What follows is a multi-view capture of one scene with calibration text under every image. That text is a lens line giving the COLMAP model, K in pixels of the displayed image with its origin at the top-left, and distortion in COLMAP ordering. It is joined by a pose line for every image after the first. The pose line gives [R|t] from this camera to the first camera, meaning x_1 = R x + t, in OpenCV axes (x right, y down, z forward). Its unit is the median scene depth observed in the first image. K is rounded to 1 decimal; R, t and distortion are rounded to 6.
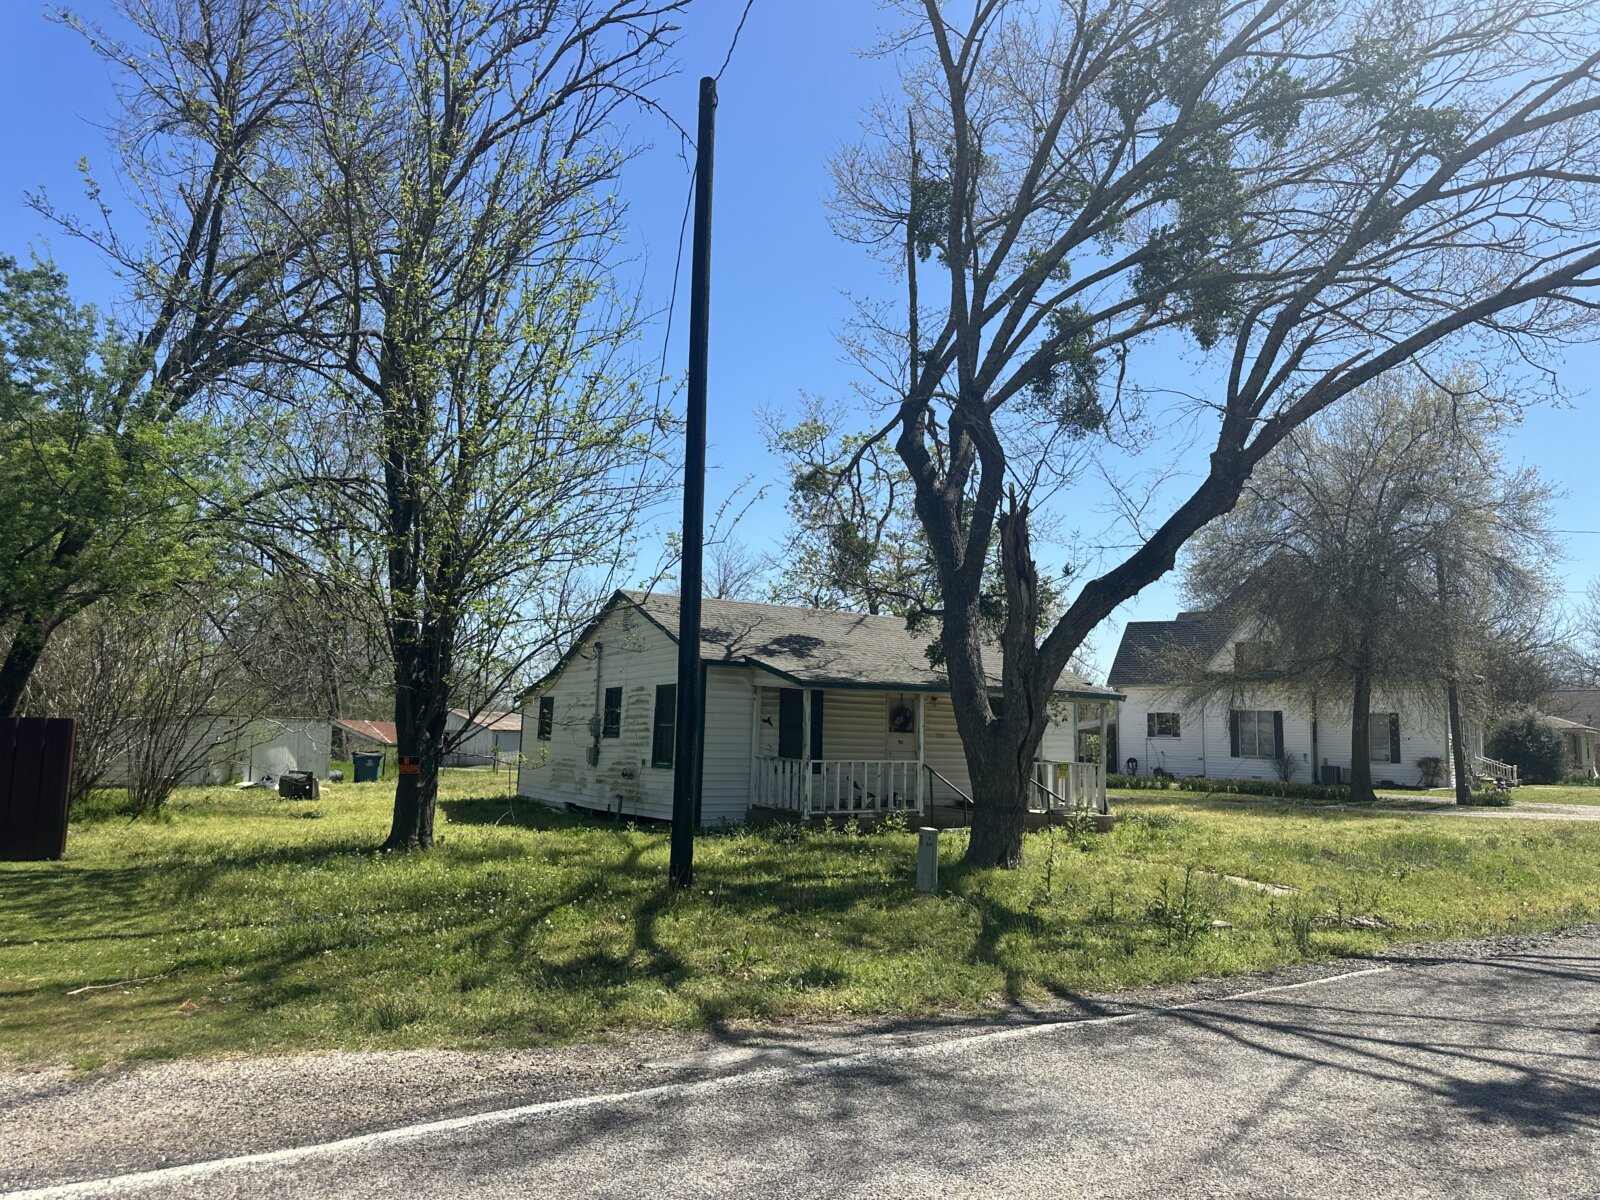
lens RADIAL K [[1109.7, 0, 805.5], [0, 1109.7, 598.5], [0, 0, 1]] dist [0.029091, -0.026996]
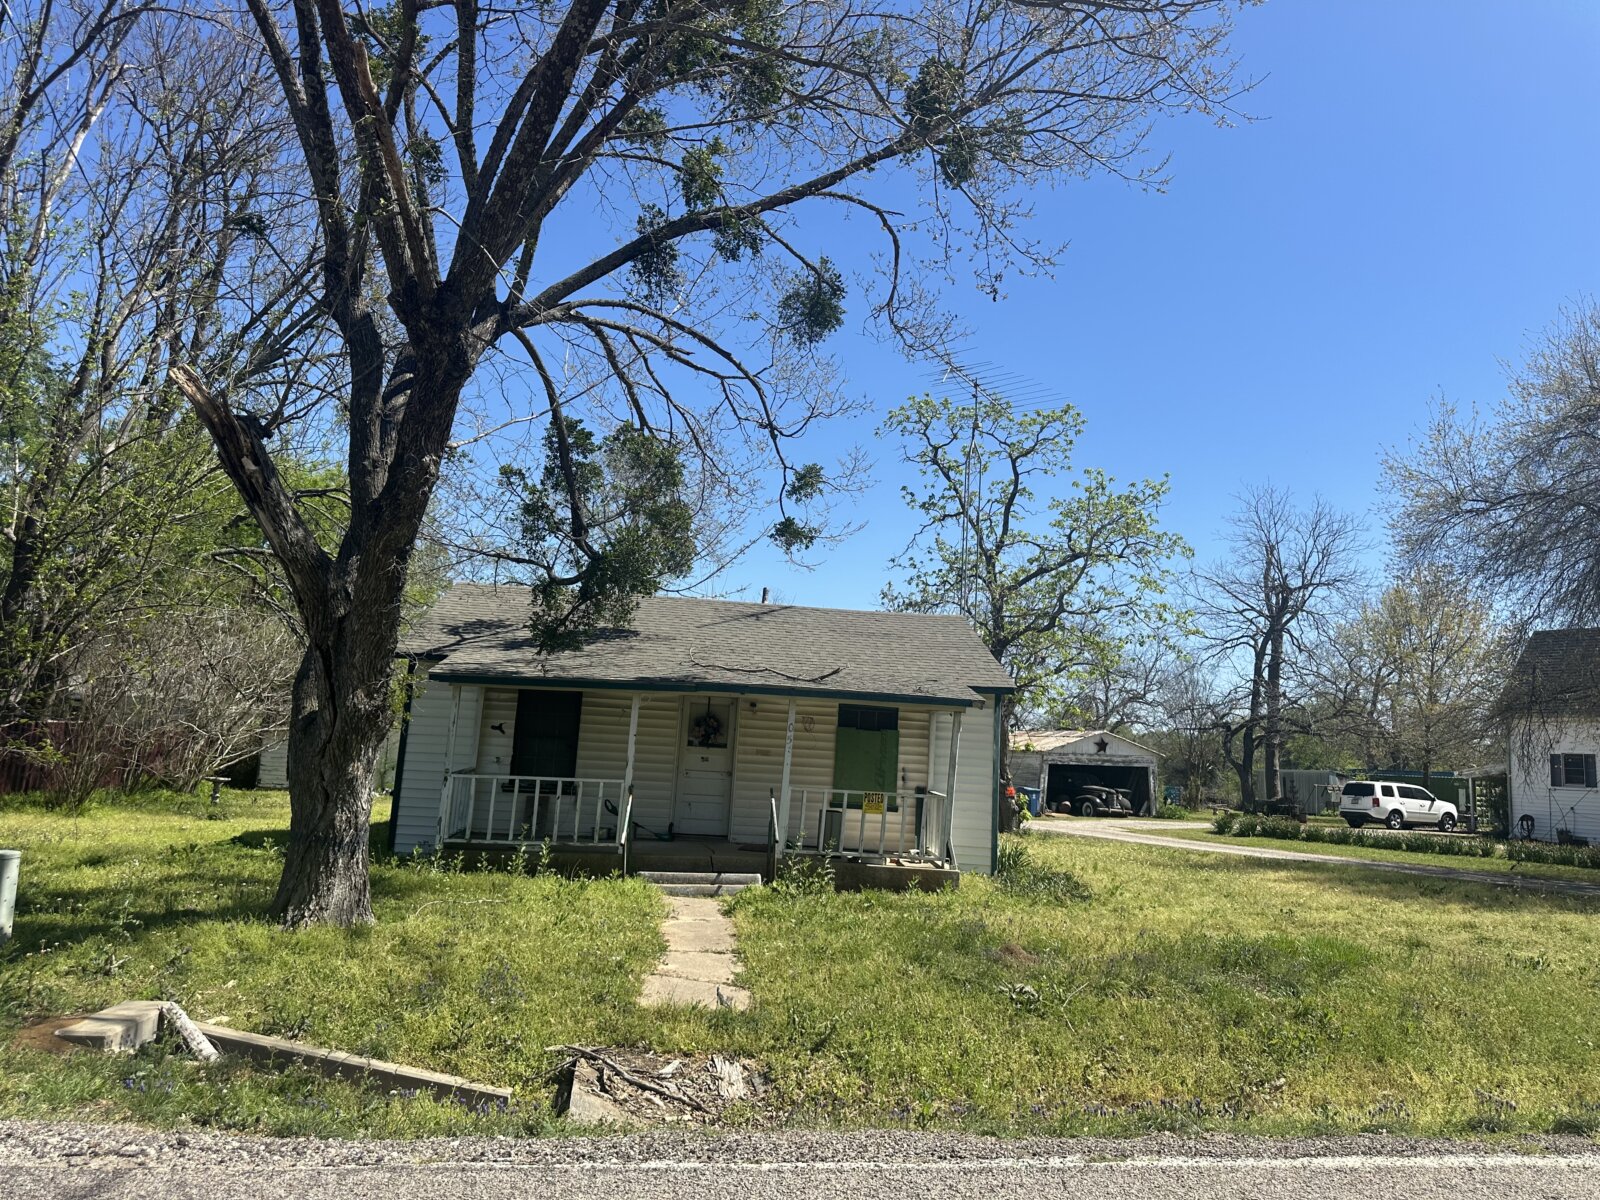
lens RADIAL K [[1109.7, 0, 807.7], [0, 1109.7, 595.5], [0, 0, 1]] dist [0.029091, -0.026996]
pose [[0.901653, -0.035313, -0.431015, 0.491411], [0.020691, 0.999042, -0.038569, 0.045117], [0.431964, 0.025858, 0.901520, 0.318832]]
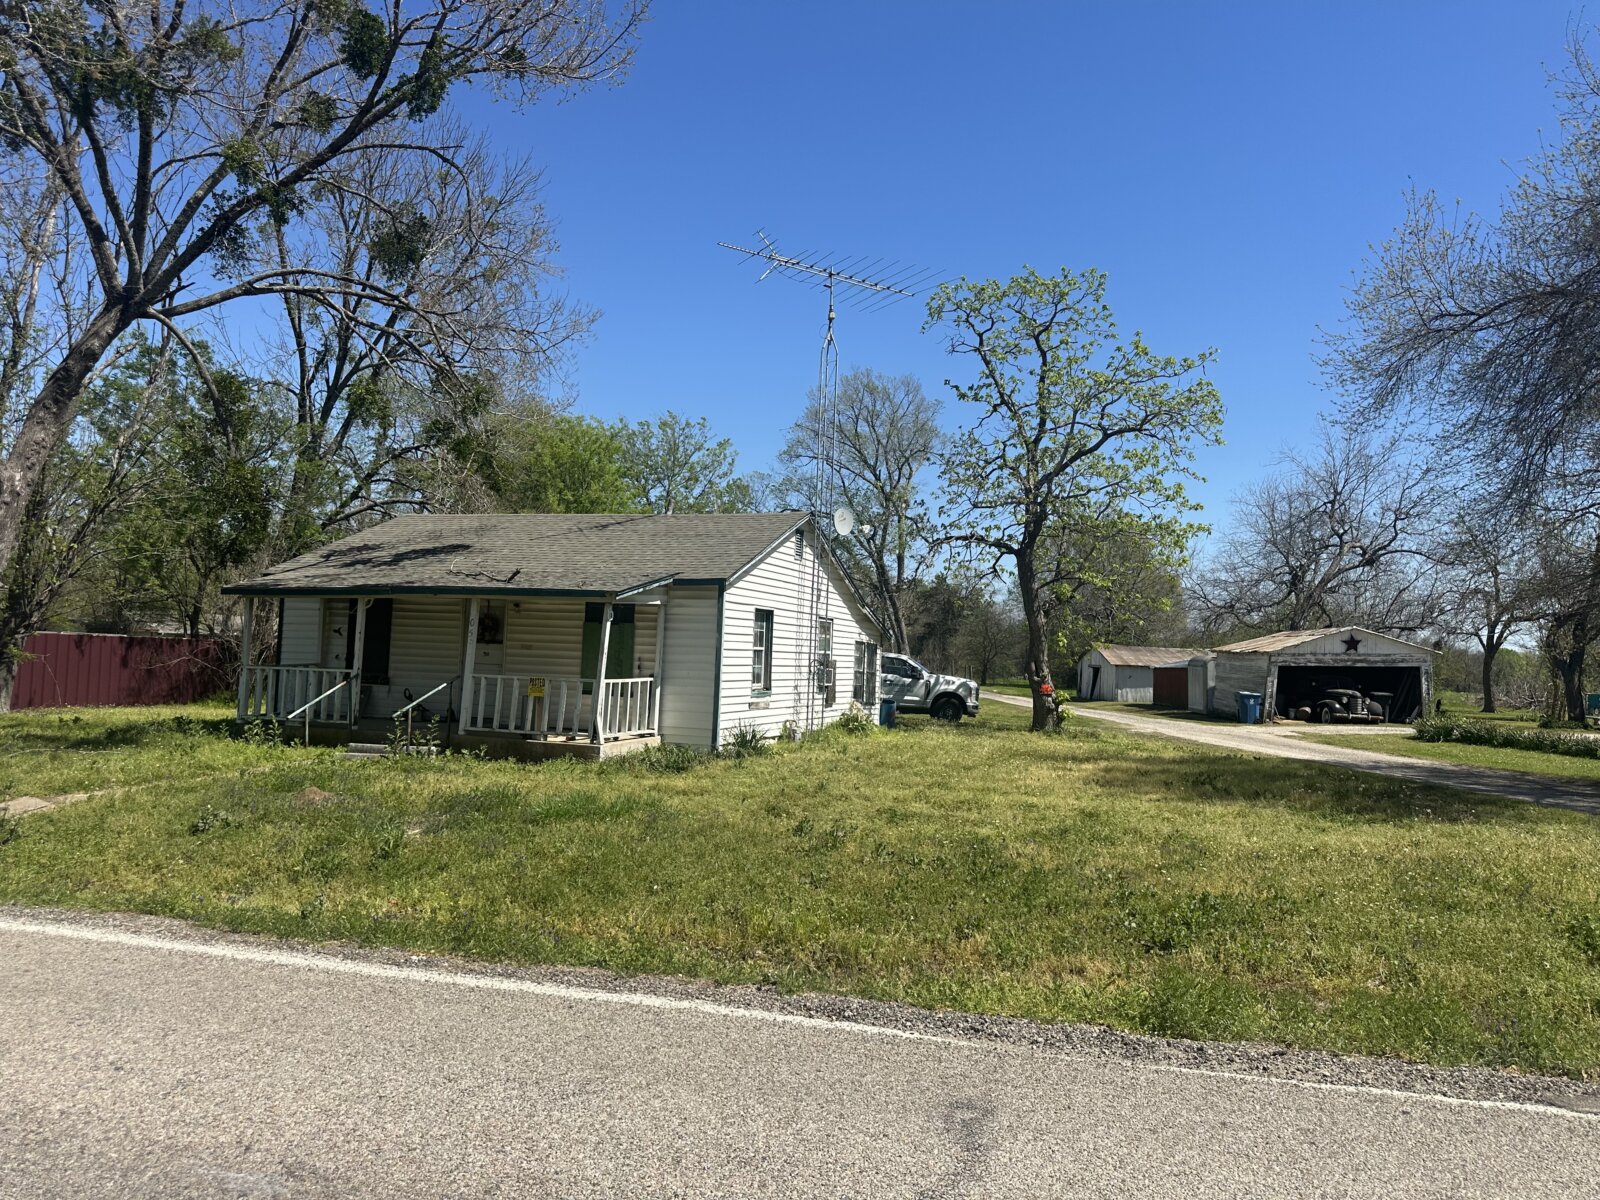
lens RADIAL K [[1109.7, 0, 795.4], [0, 1109.7, 599.3], [0, 0, 1]] dist [0.029091, -0.026996]
pose [[0.633728, -0.040222, -0.772510, 0.940660], [0.079536, 0.996743, 0.013350, 0.092235], [0.769456, -0.069902, 0.634863, 0.618466]]
